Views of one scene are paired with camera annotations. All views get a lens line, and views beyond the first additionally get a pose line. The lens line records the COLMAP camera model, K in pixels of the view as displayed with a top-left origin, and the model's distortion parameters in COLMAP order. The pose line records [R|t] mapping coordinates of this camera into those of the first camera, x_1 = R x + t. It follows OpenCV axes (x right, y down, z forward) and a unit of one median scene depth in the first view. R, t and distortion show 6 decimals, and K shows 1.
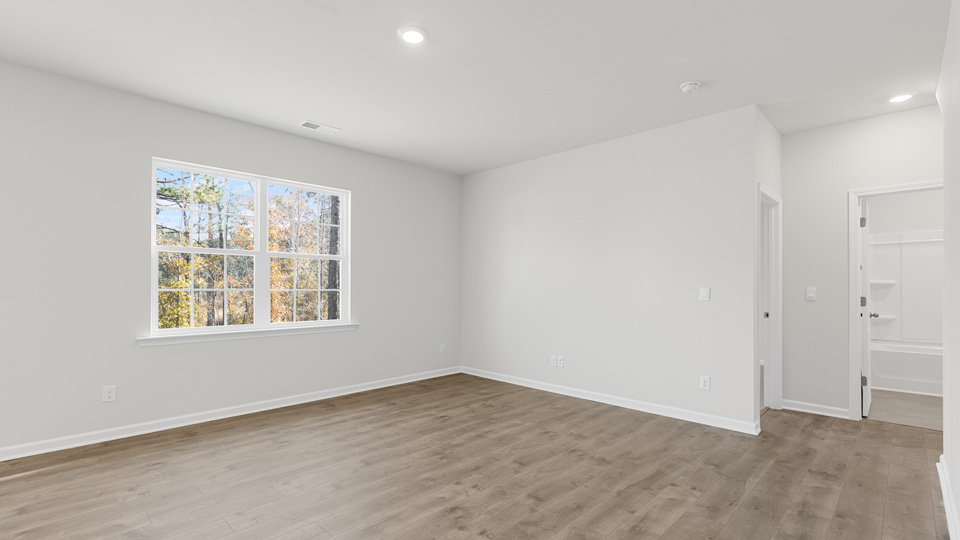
lens RADIAL K [[431.2, 0, 487.9], [0, 431.2, 279.5], [0, 0, 1]] dist [-0.000007, 0.000860]
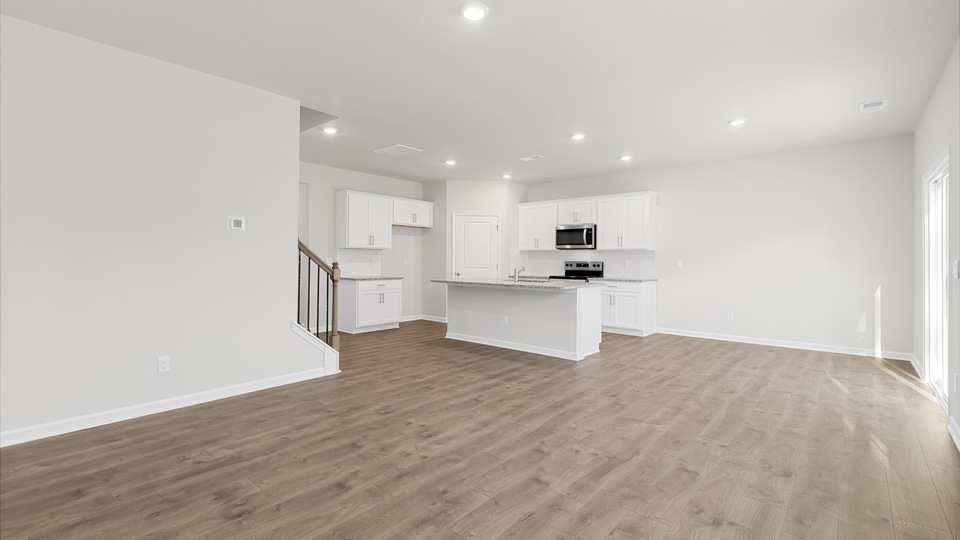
lens RADIAL K [[431.8, 0, 492.6], [0, 431.8, 249.0], [0, 0, 1]] dist [0.007212, -0.002197]
pose [[-0.997539, -0.011244, -0.069209, -0.116137], [-0.008273, 0.999038, -0.043065, 0.027160], [0.069627, -0.042386, -0.996672, 1.546931]]
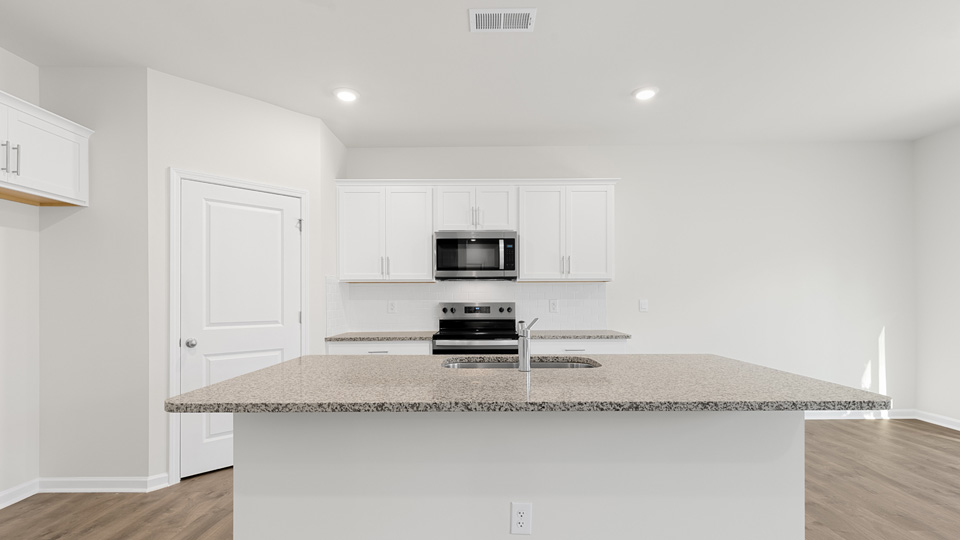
lens RADIAL K [[431.8, 0, 479.9], [0, 431.8, 298.0], [0, 0, 1]] dist [0.007212, -0.002197]
pose [[-0.726728, -0.002553, -0.686920, 0.081328], [0.014738, 0.999705, -0.019307, 0.000418], [0.686767, -0.024155, -0.726476, 0.157154]]
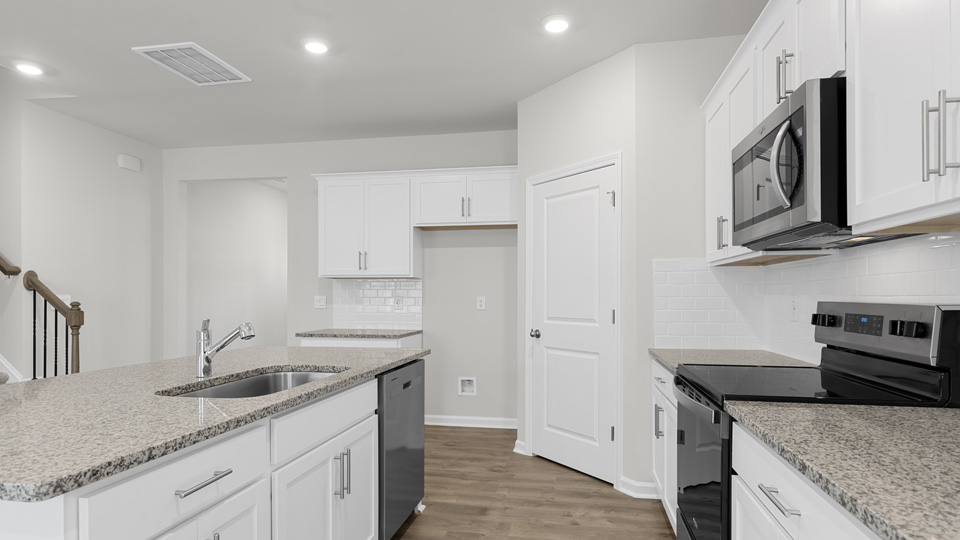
lens RADIAL K [[515.2, 0, 487.0], [0, 515.2, 306.9], [0, 0, 1]] dist [-0.041945, 0.000265]
pose [[-0.566176, -0.020202, 0.824037, -0.954522], [-0.017027, 0.999773, 0.012811, -0.007213], [-0.824109, -0.006777, -0.566391, -0.145022]]
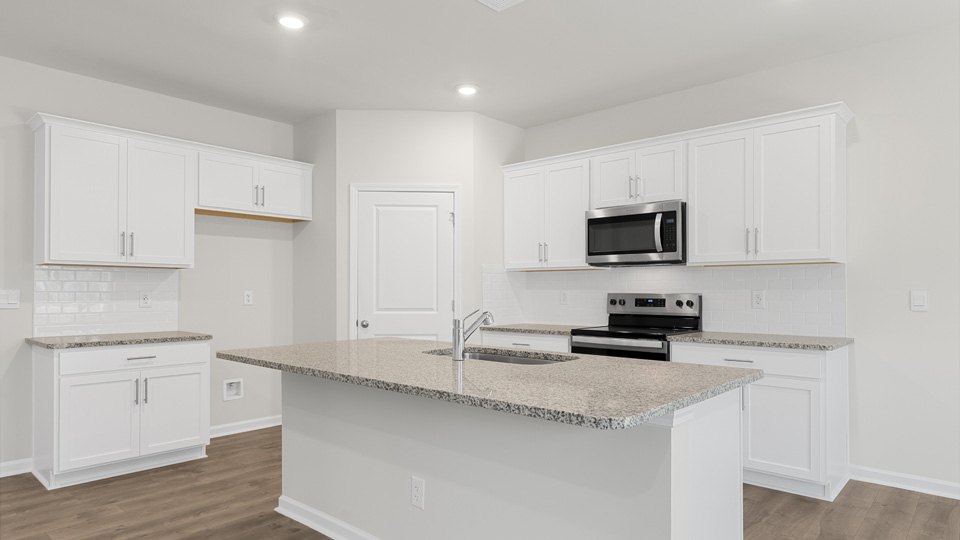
lens RADIAL K [[558.5, 0, 490.6], [0, 558.5, 289.1], [0, 0, 1]] dist [-0.001043, 0.001252]
pose [[-0.999157, -0.003025, -0.040943, -0.346665], [-0.002198, 0.999793, -0.020244, 0.006385], [0.040996, -0.020137, -0.998956, 0.513031]]
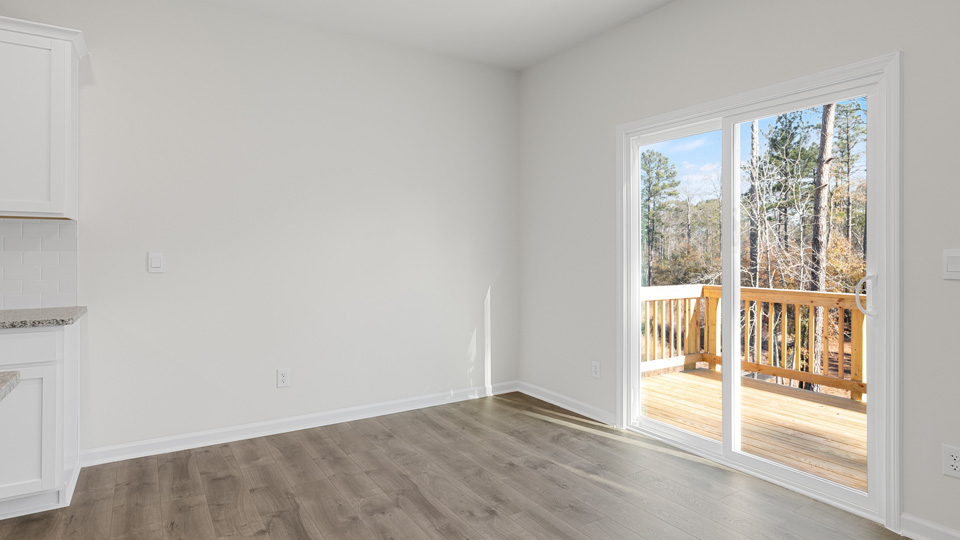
lens RADIAL K [[530.0, 0, 474.8], [0, 530.0, 251.4], [0, 0, 1]] dist [0.006877, -0.002133]
pose [[-0.244535, -0.005955, -0.969622, -0.375233], [0.015005, 0.999838, -0.009925, 0.003894], [0.969524, -0.016976, -0.244406, 0.330193]]
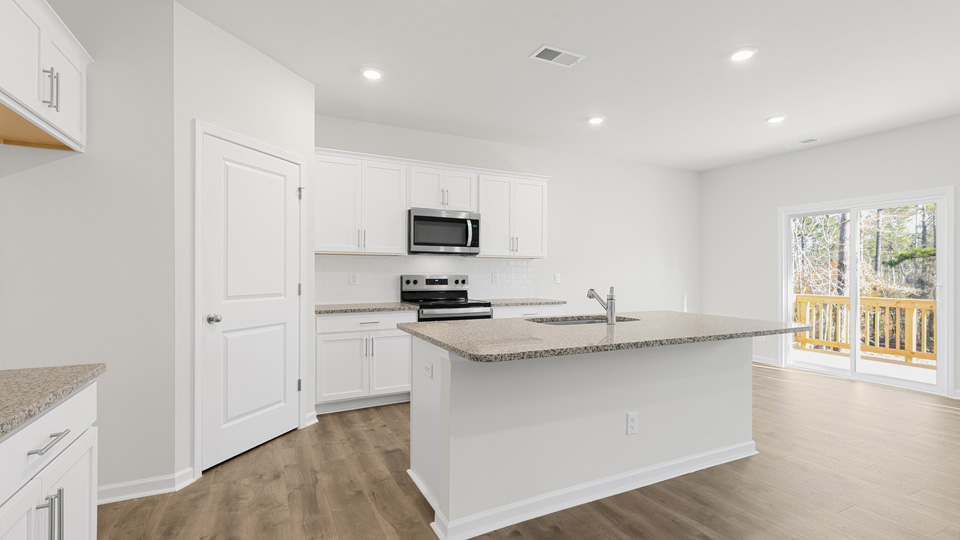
lens RADIAL K [[431.2, 0, 475.5], [0, 431.2, 274.8], [0, 0, 1]] dist [-0.000007, 0.000860]
pose [[-0.348472, -0.000394, -0.937319, 0.463532], [0.012619, 0.999907, -0.005112, -0.003288], [0.937234, -0.013609, -0.348435, -0.161017]]
